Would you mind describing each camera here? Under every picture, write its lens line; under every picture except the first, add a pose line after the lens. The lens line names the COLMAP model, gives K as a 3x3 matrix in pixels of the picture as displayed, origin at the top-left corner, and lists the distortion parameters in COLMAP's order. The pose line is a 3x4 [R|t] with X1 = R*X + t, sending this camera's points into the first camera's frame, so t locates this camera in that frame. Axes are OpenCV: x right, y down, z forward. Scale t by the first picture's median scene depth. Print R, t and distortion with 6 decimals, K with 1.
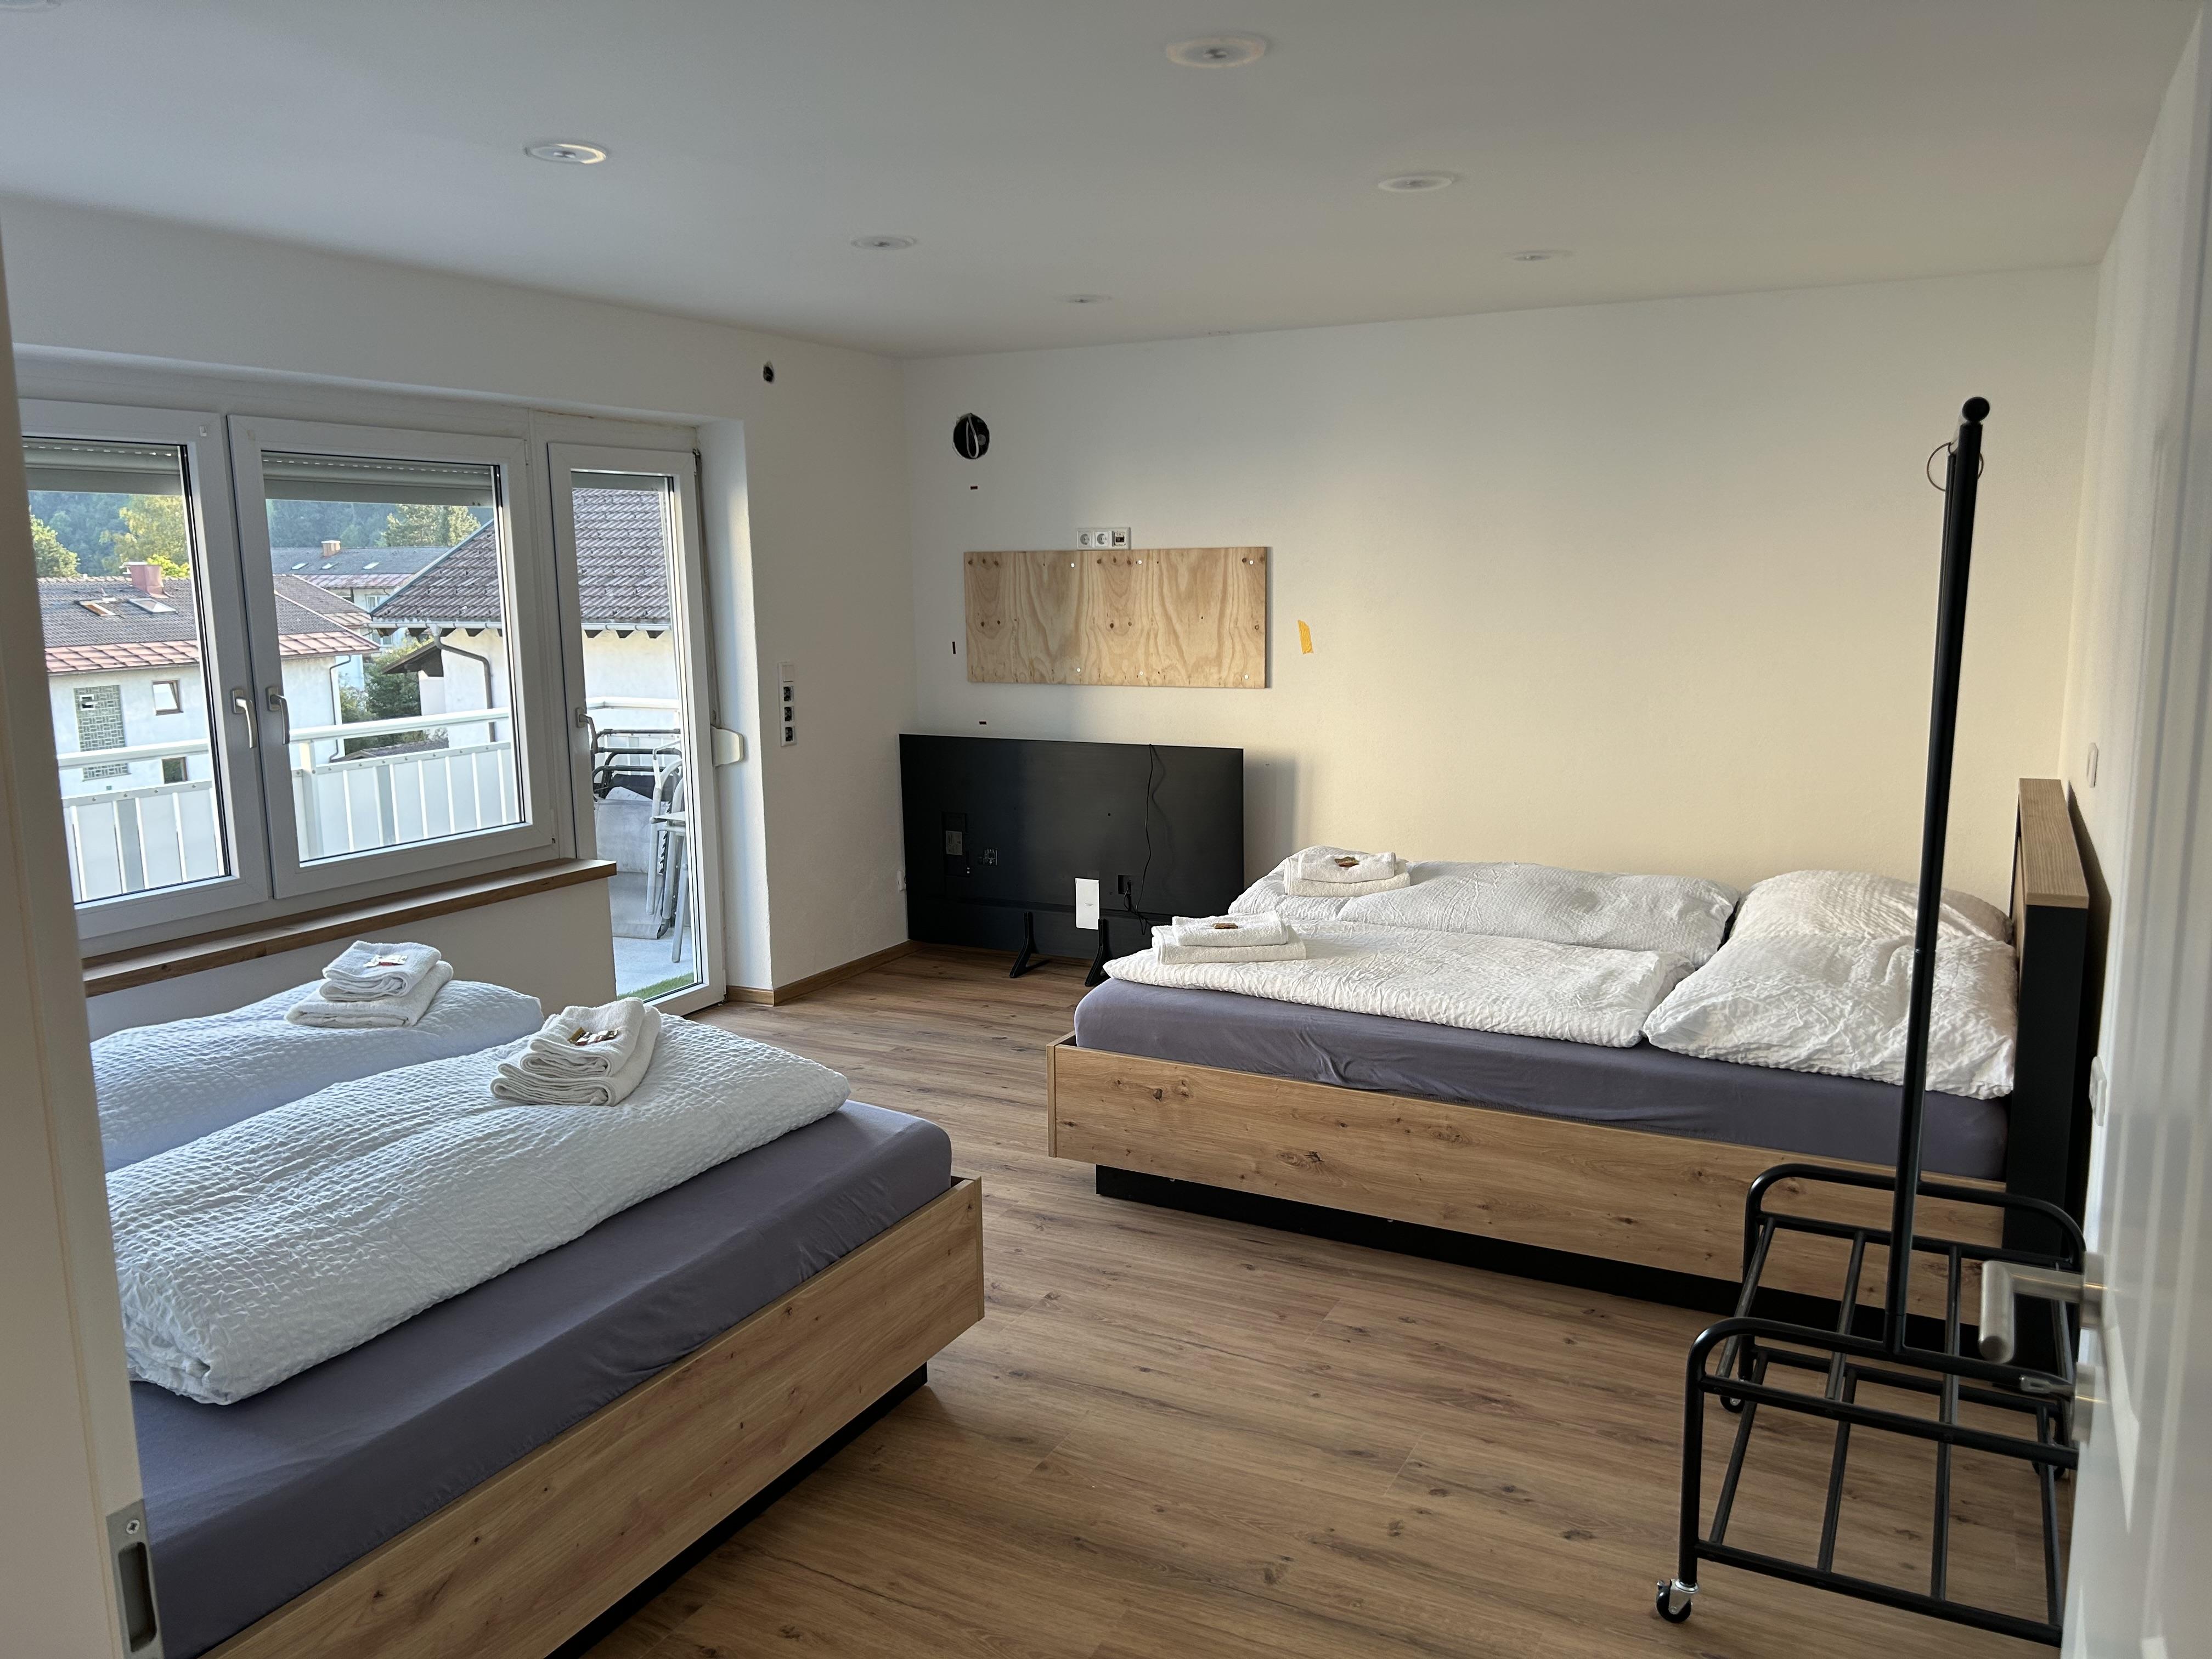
lens RADIAL K [[1659.0, 0, 1114.5], [0, 1659.0, 836.6], [0, 0, 1]] dist [0.055629, -0.057013]
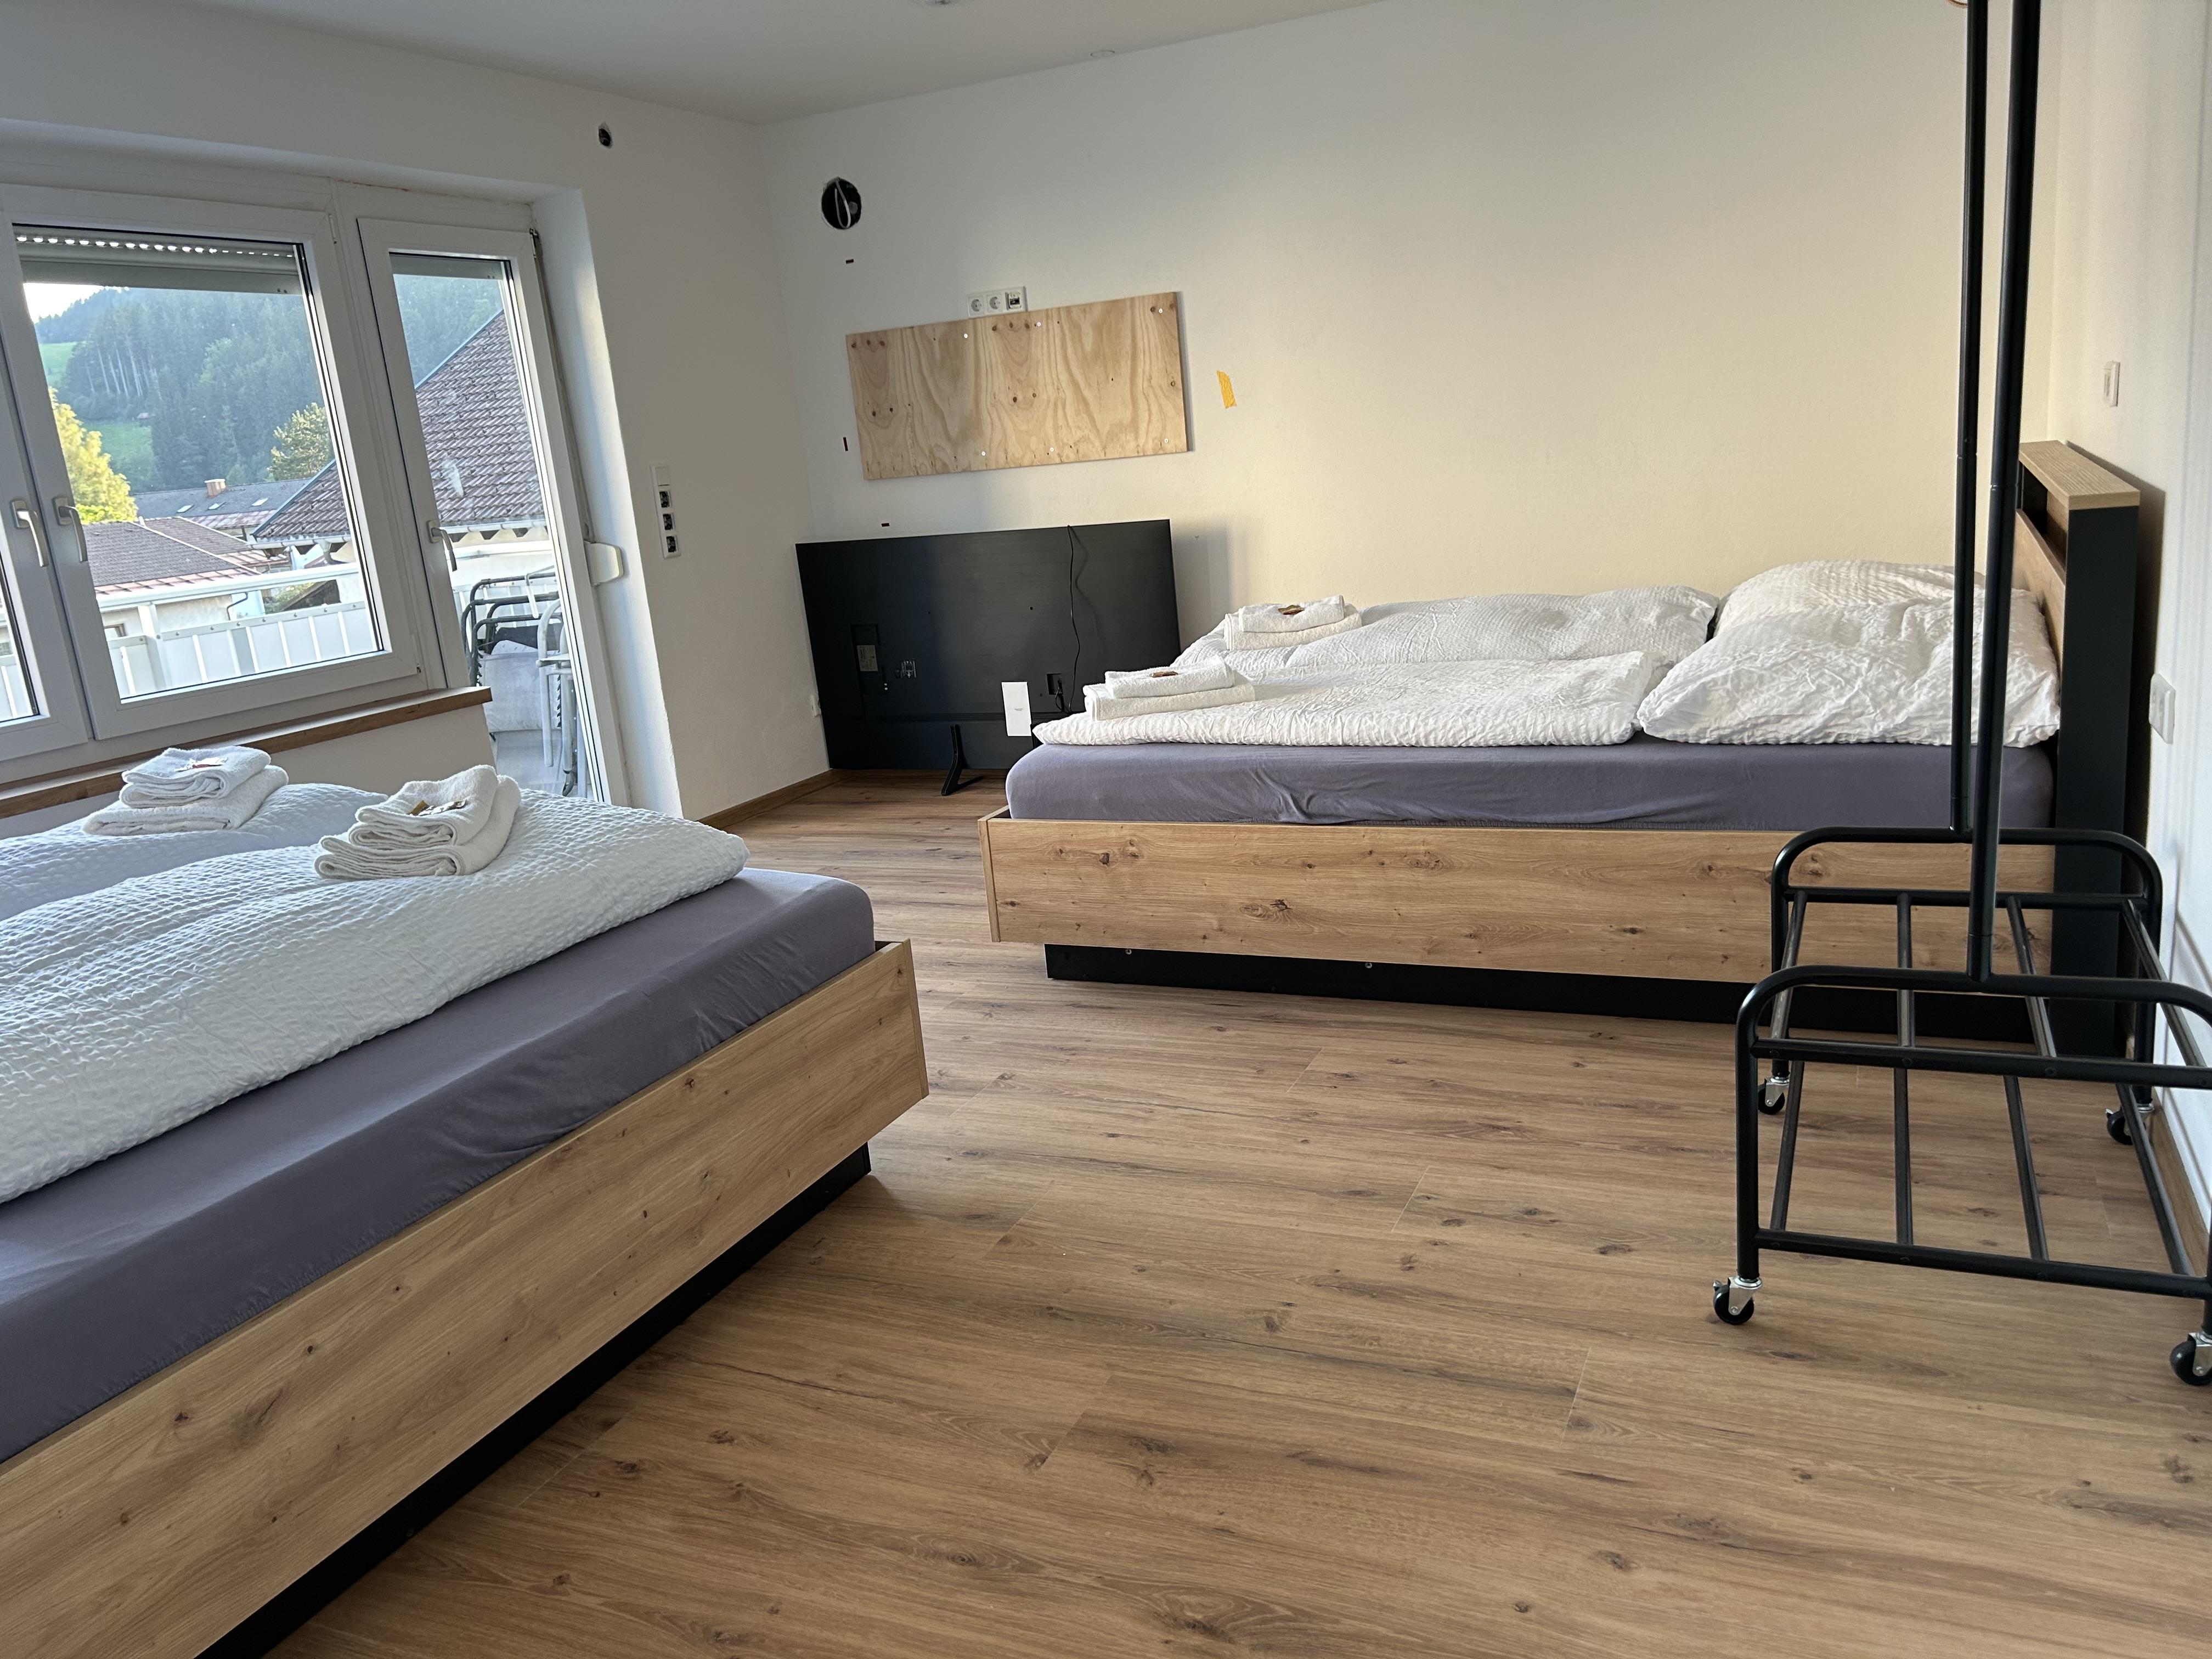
lens RADIAL K [[1657.0, 0, 1108.9], [0, 1657.0, 834.9], [0, 0, 1]] dist [0.061045, -0.067619]
pose [[0.995624, -0.089144, 0.028038, 0.005431], [0.086968, 0.993674, 0.071055, 0.097672], [-0.034195, -0.068305, 0.997078, 0.125791]]
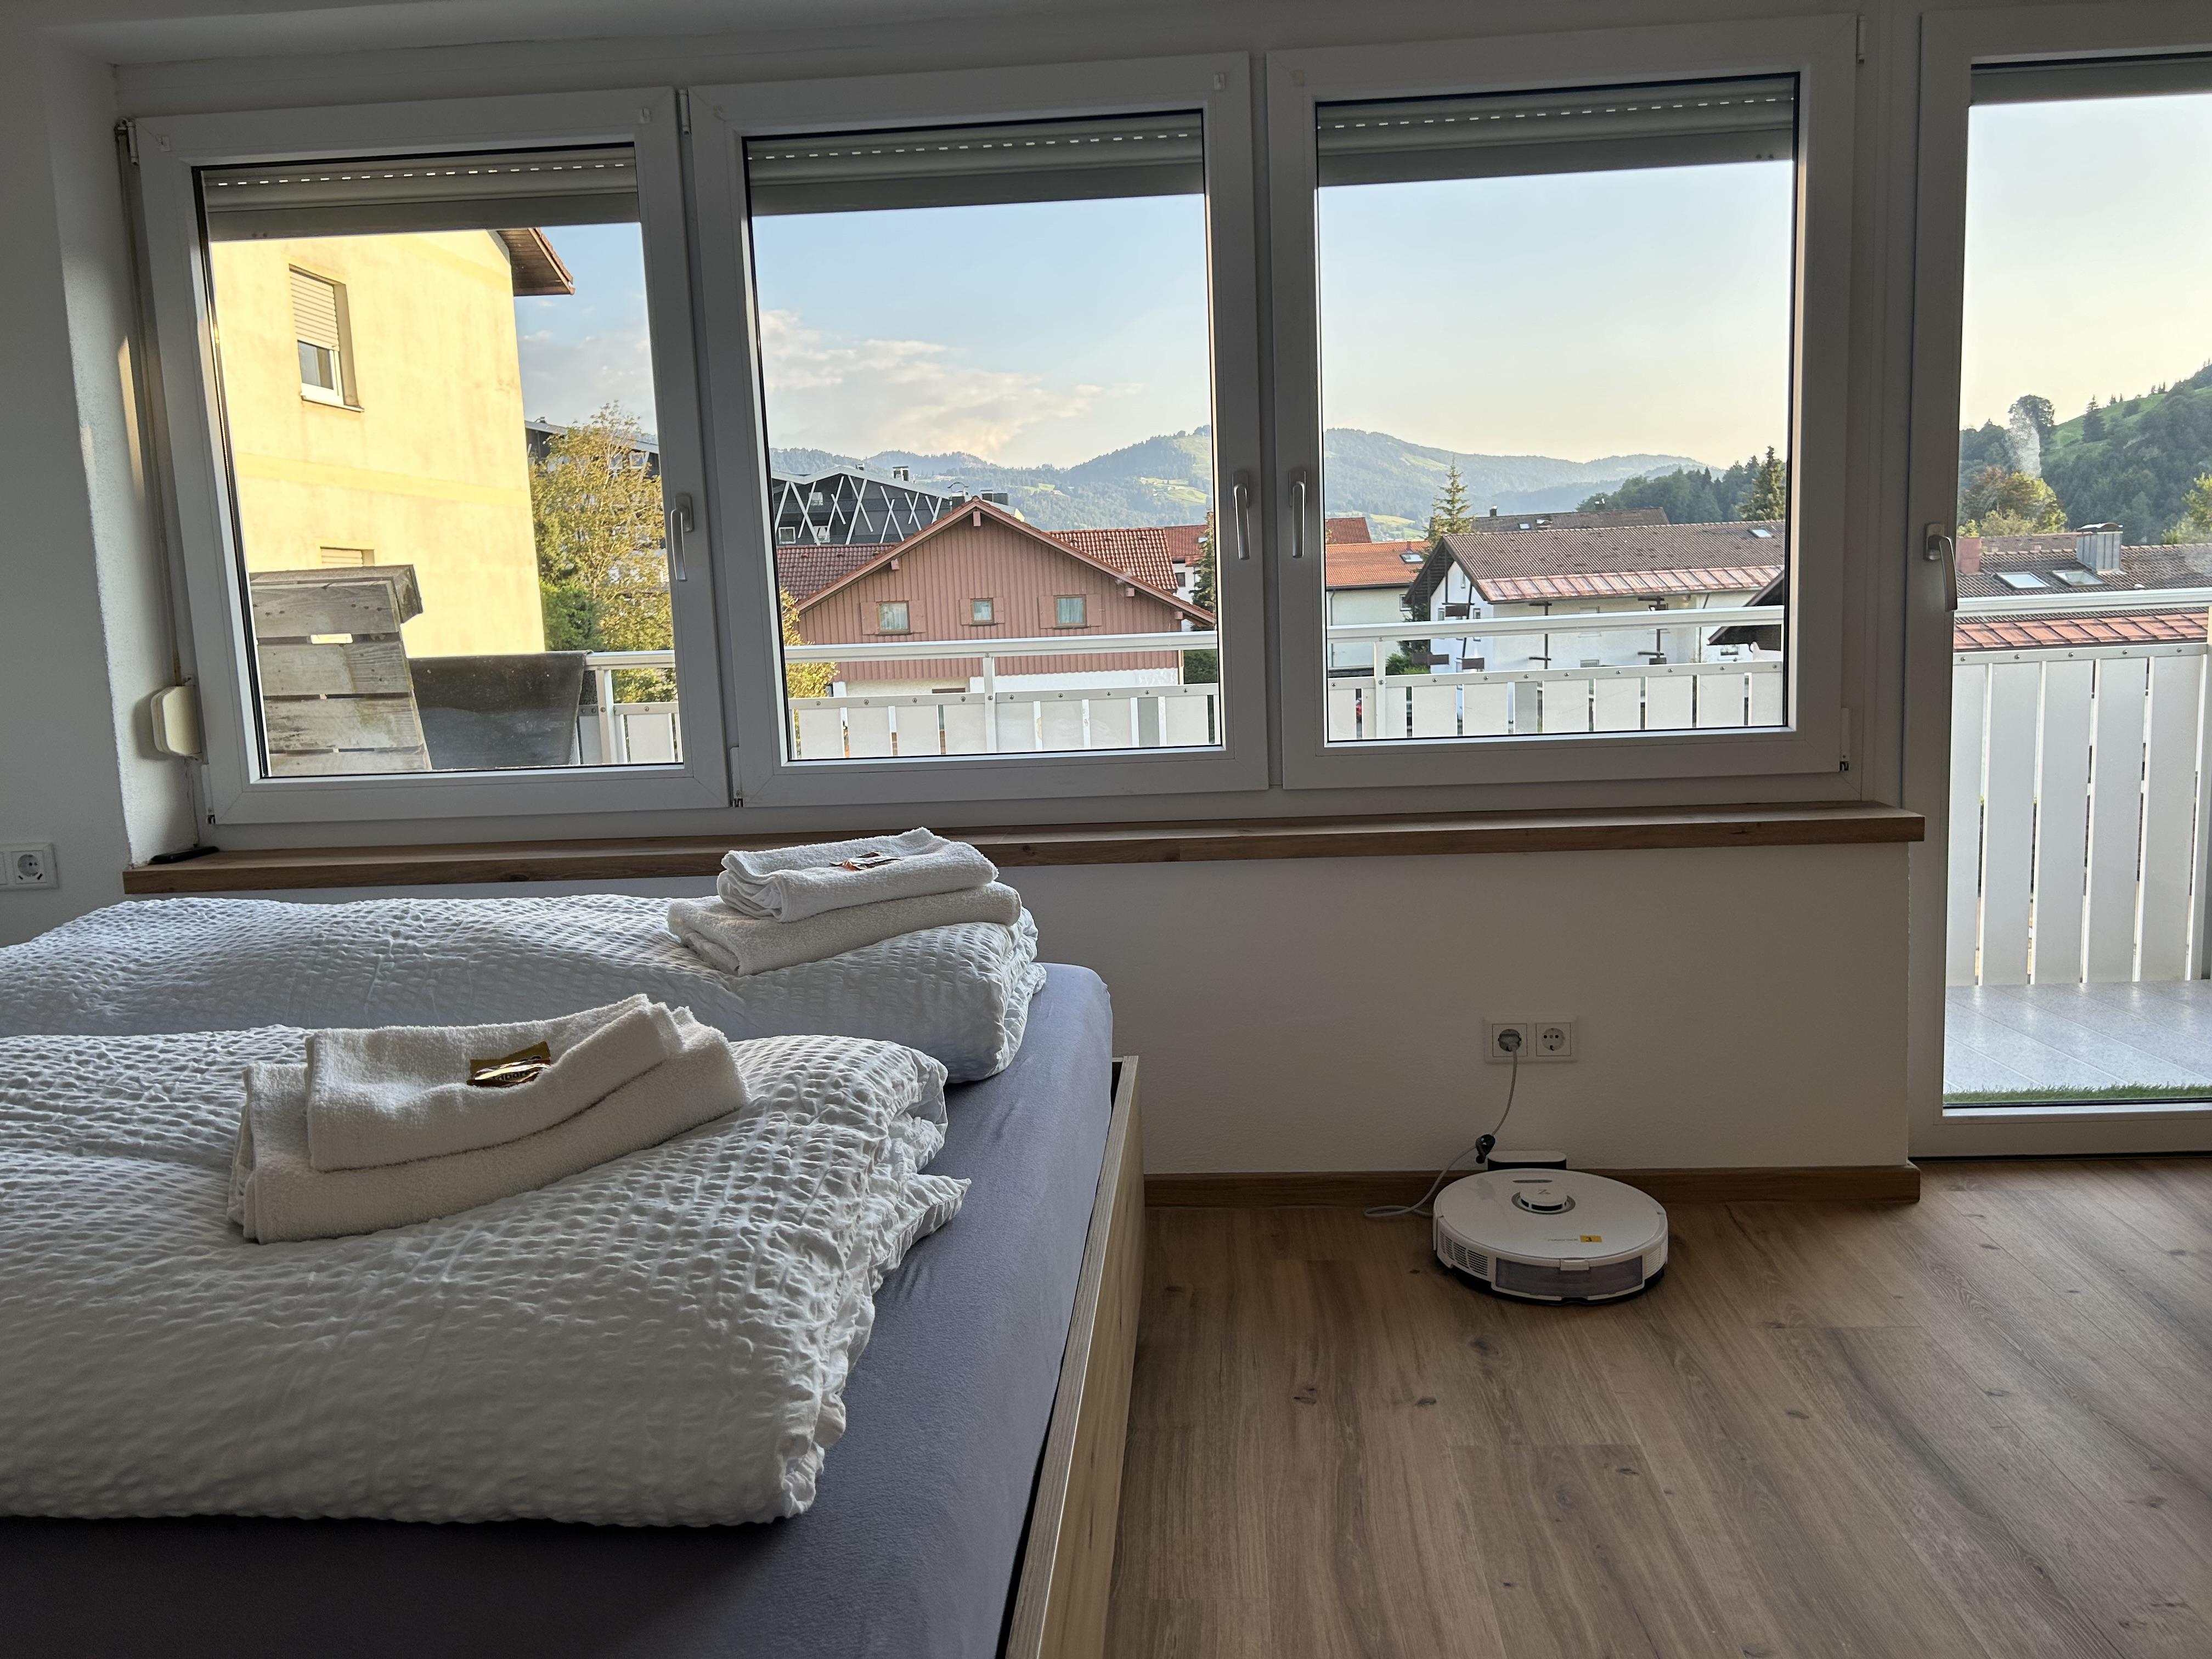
lens RADIAL K [[1669.2, 0, 1117.6], [0, 1669.2, 827.6], [0, 0, 1]] dist [0.064364, -0.084263]
pose [[0.404074, 0.121584, -0.906610, 0.117462], [-0.115794, 0.989953, 0.081152, 0.008033], [0.907368, 0.072188, 0.414093, 0.918716]]
